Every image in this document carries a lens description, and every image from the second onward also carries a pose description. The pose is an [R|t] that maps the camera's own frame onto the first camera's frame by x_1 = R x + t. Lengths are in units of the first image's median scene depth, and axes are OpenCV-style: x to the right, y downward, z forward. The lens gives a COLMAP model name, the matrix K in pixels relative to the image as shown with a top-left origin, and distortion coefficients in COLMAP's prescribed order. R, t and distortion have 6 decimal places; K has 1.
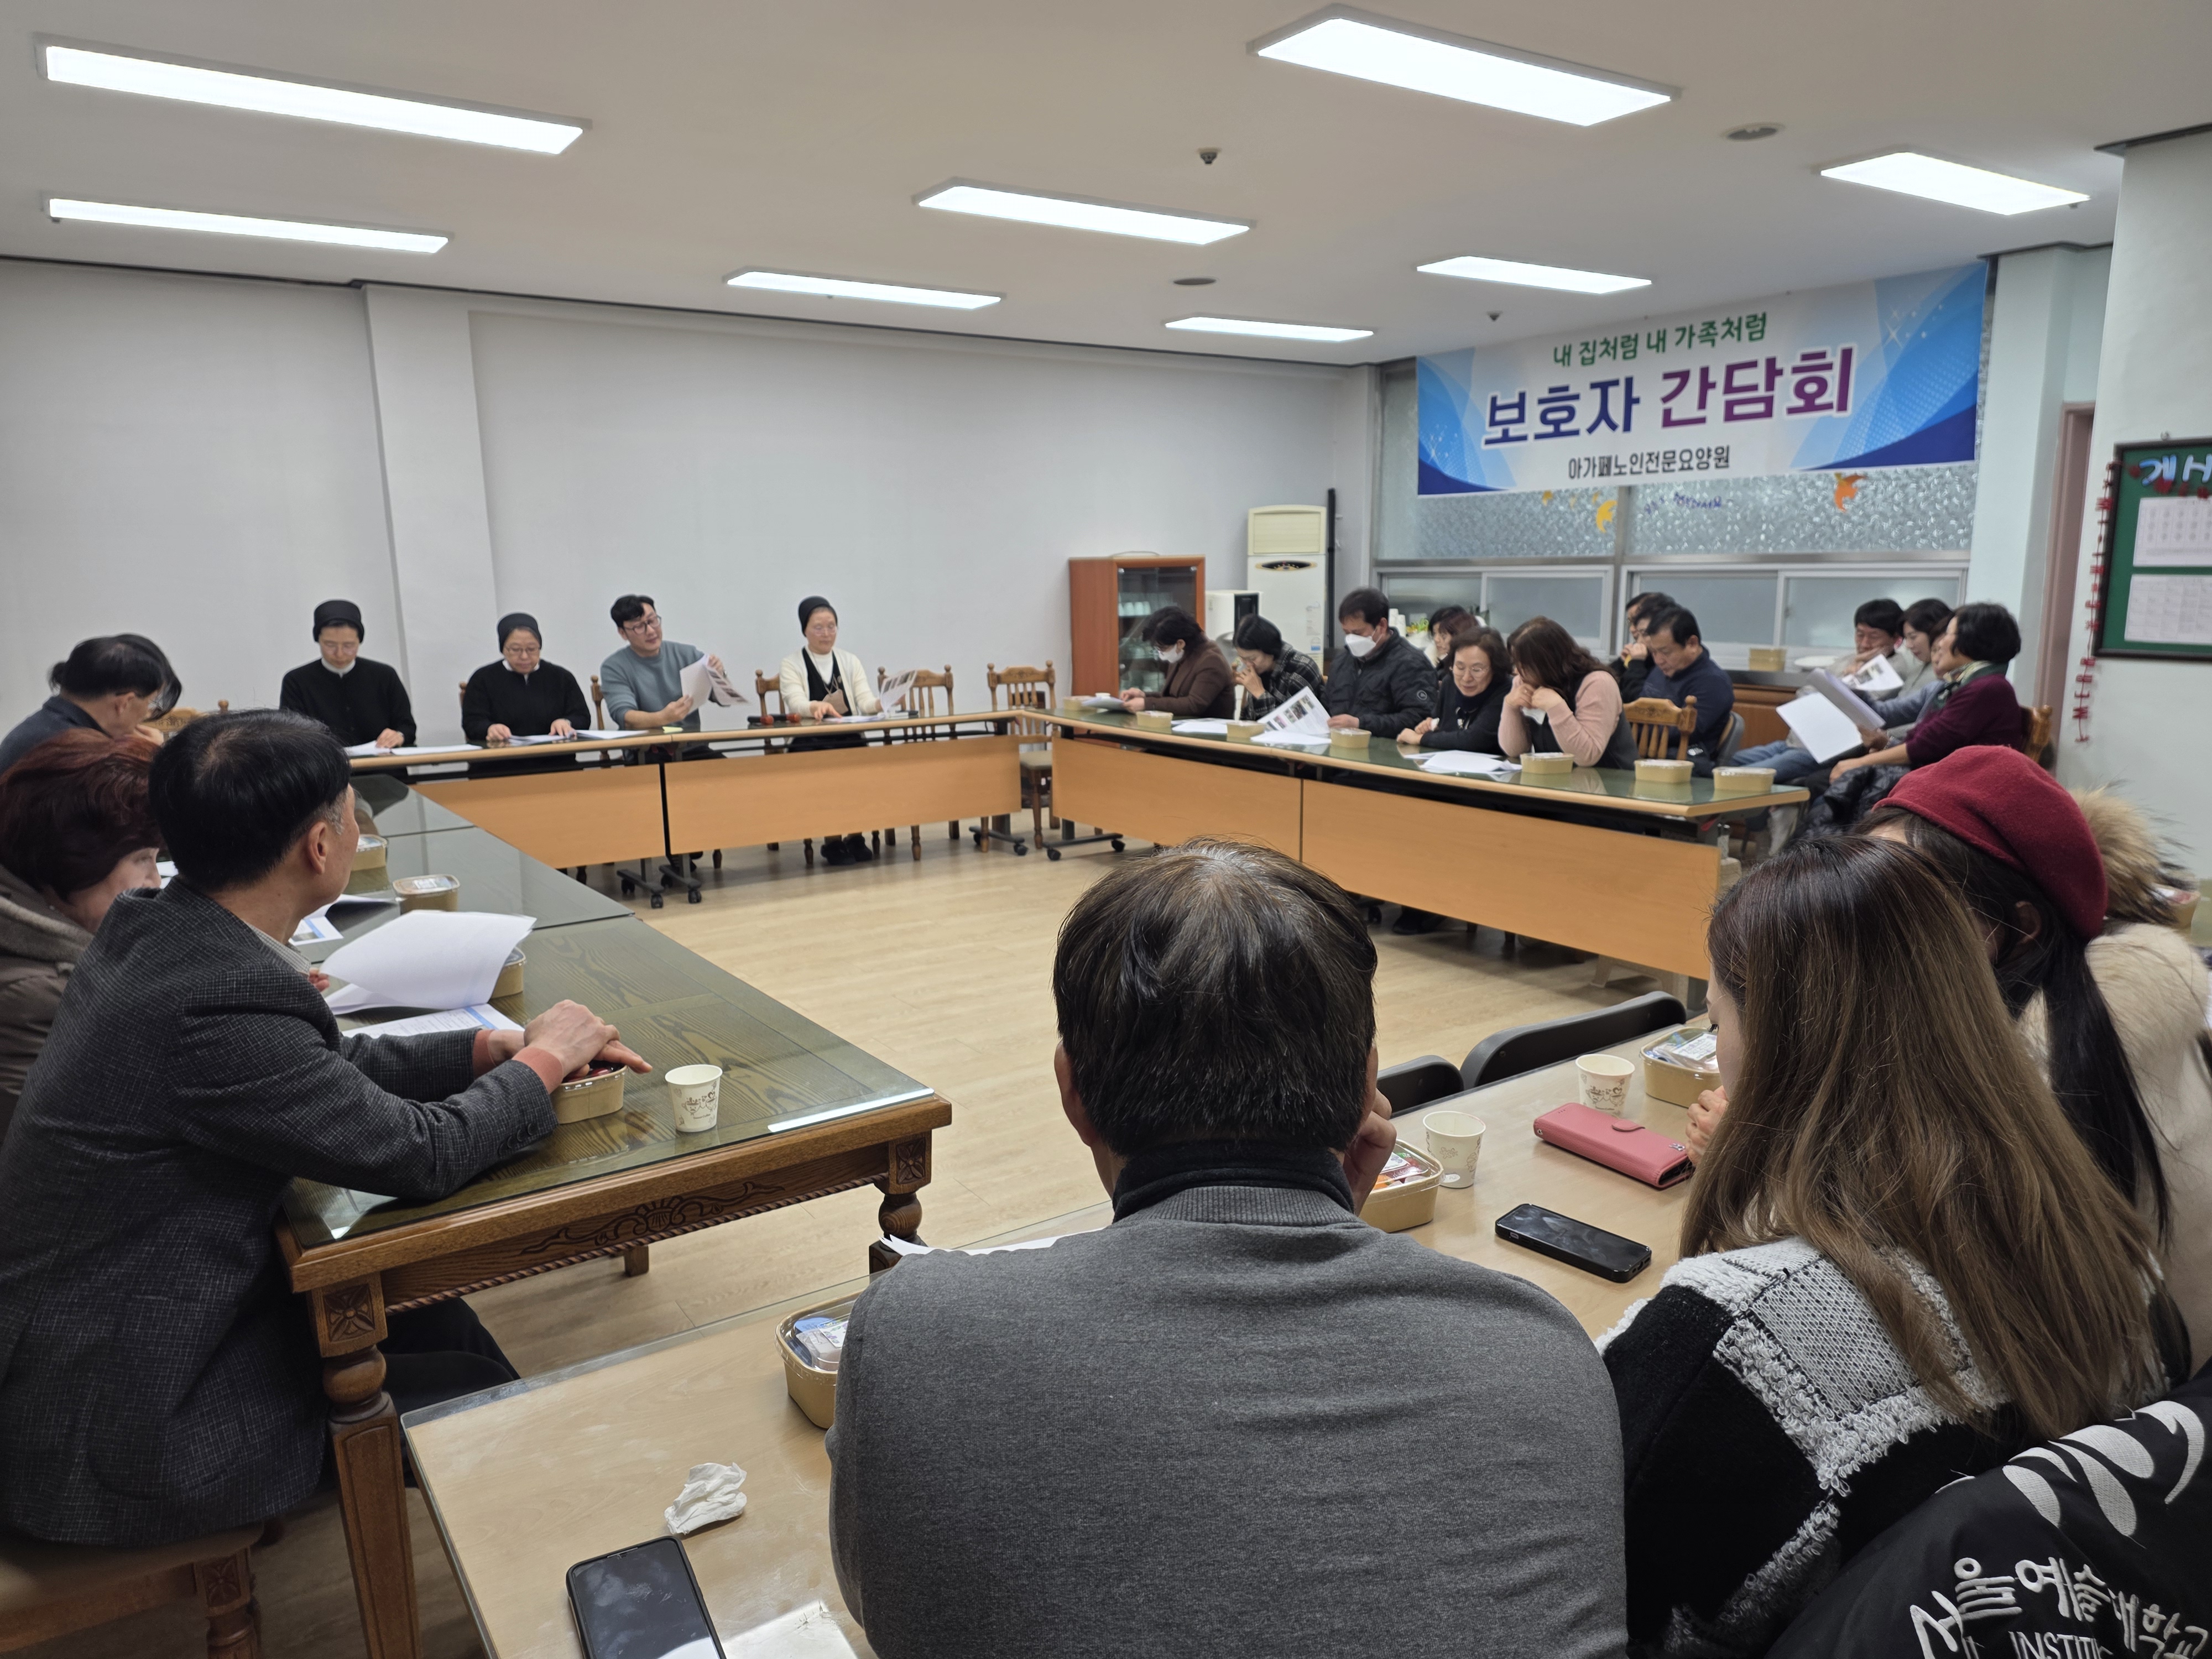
lens RADIAL K [[1504.1, 0, 1106.0], [0, 1504.1, 829.5], [0, 0, 1]] dist [0.109213, -0.101092]
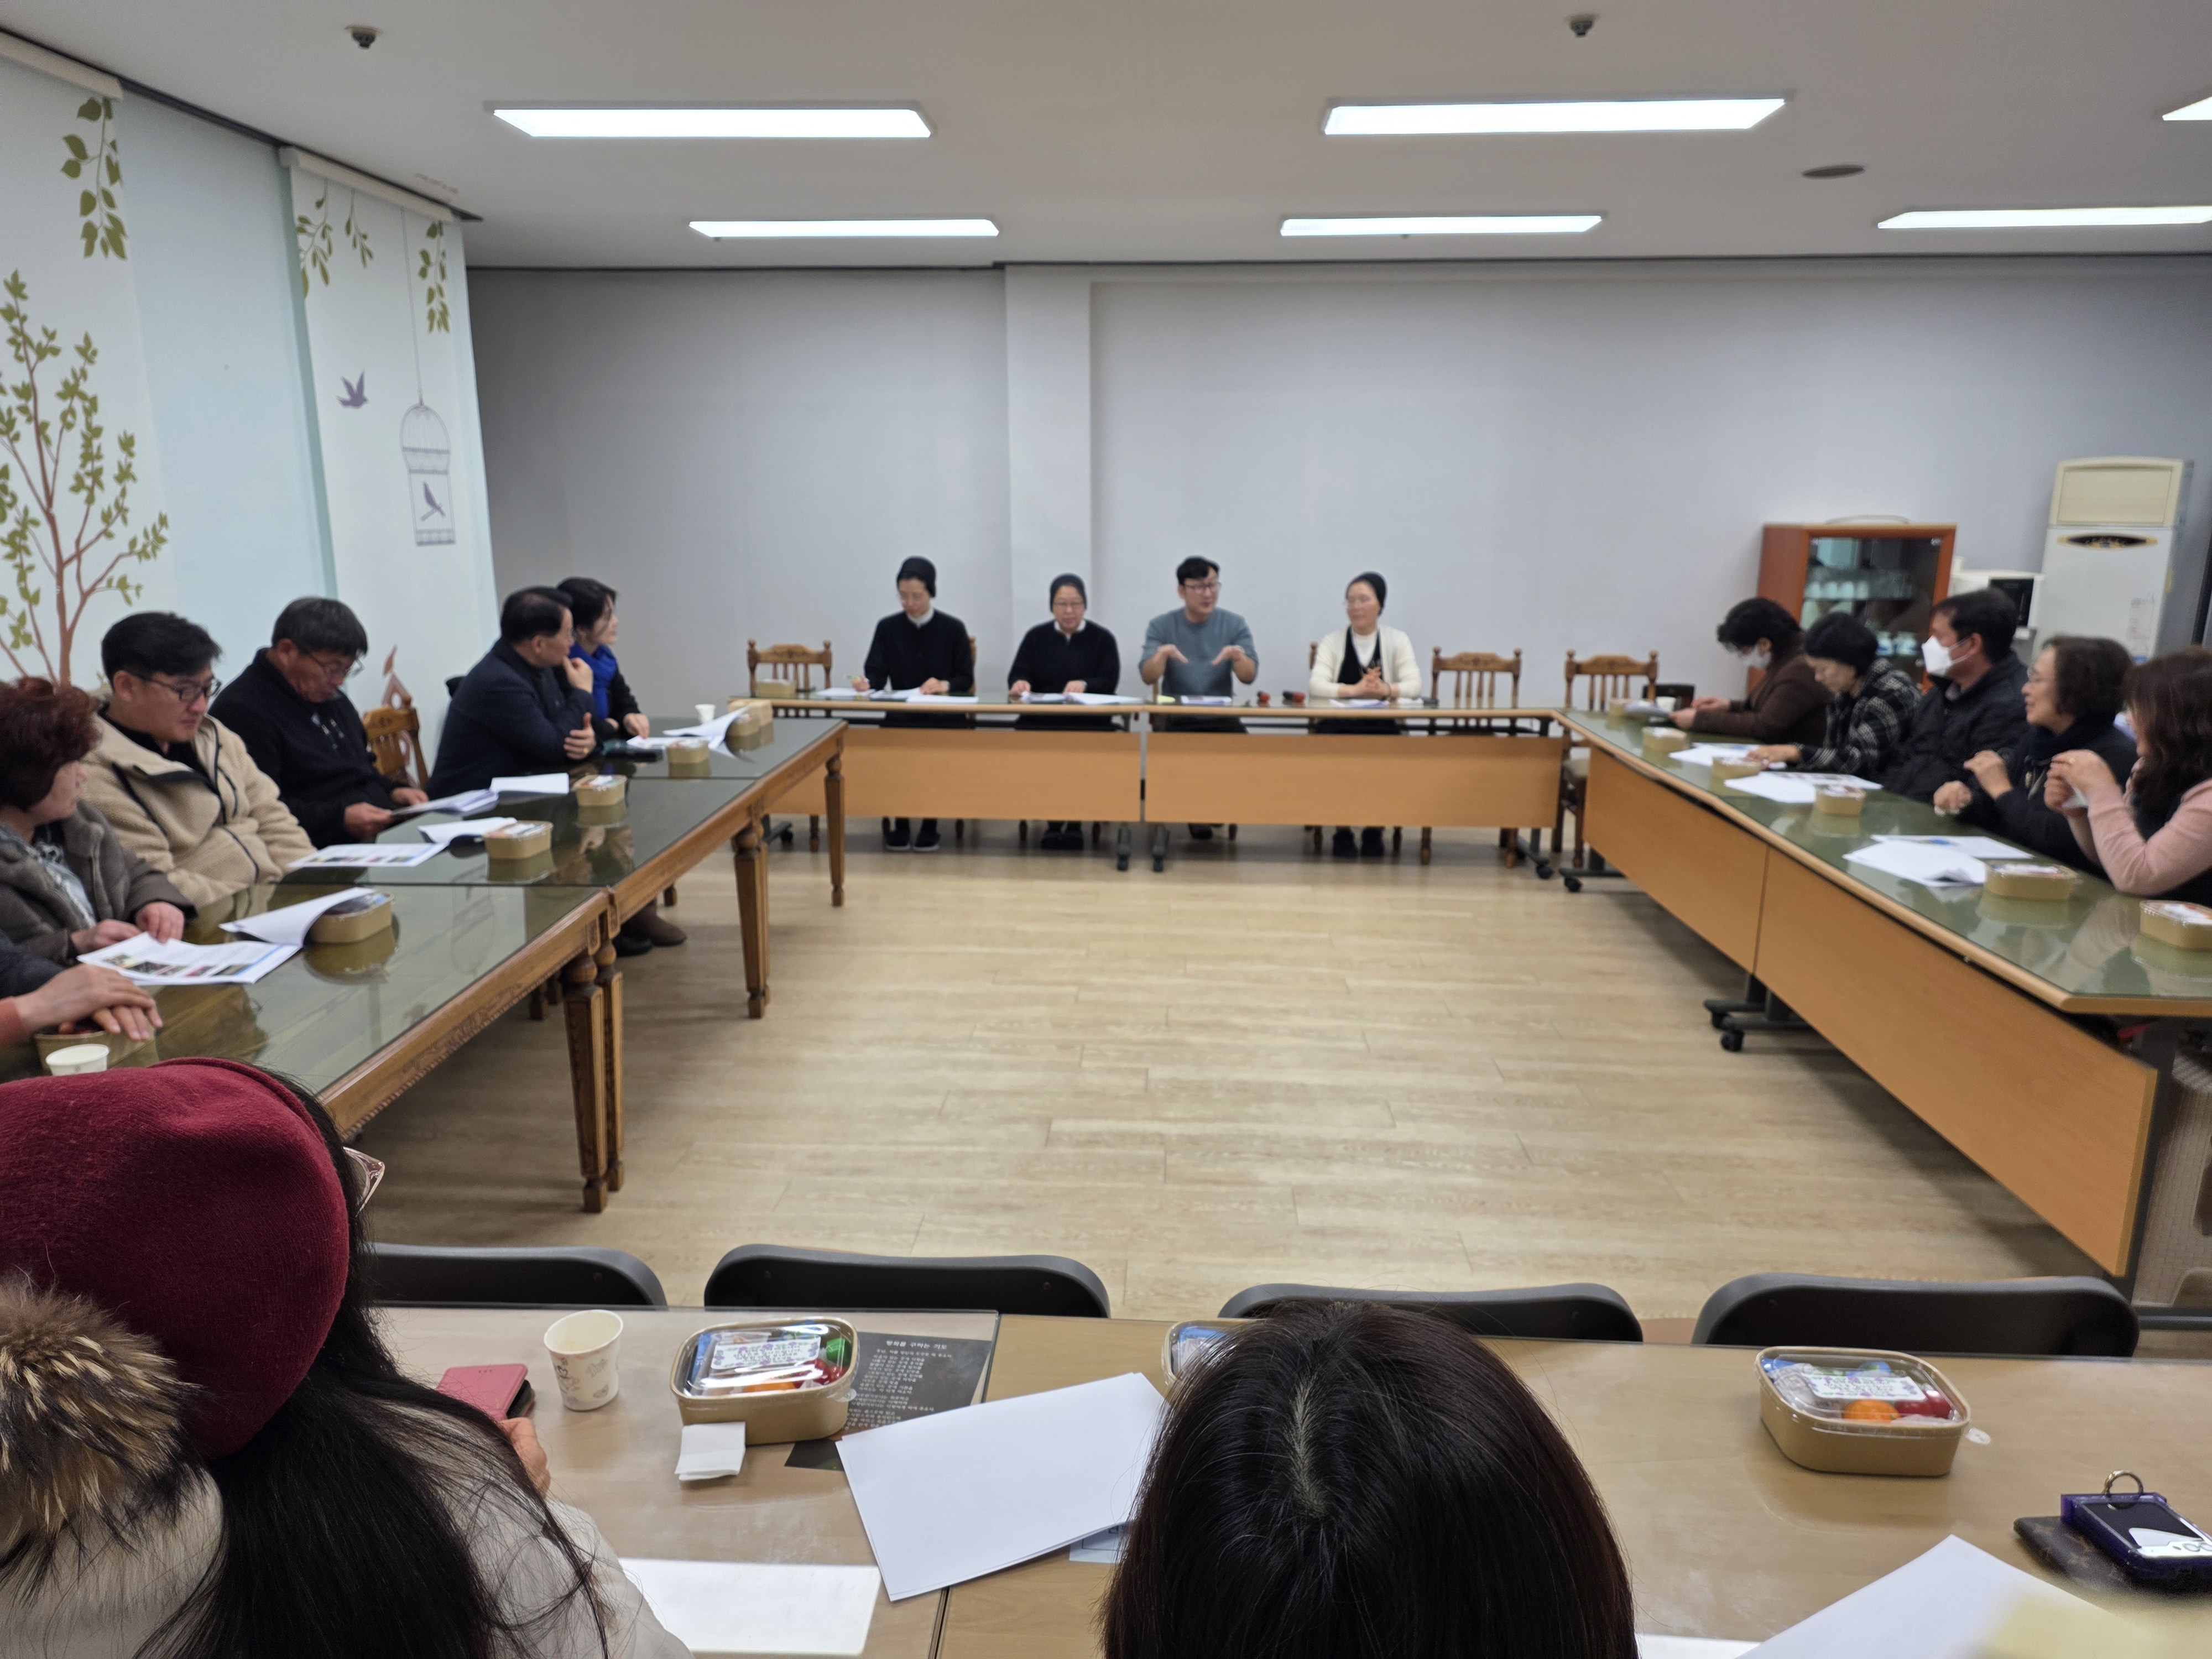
lens RADIAL K [[1504.1, 0, 1106.0], [0, 1504.1, 829.5], [0, 0, 1]] dist [0.109213, -0.101092]
pose [[0.786919, 0.143615, -0.600111, 0.272877], [-0.122821, 0.989533, 0.075756, -0.047547], [0.604709, 0.014093, 0.796322, 0.168332]]
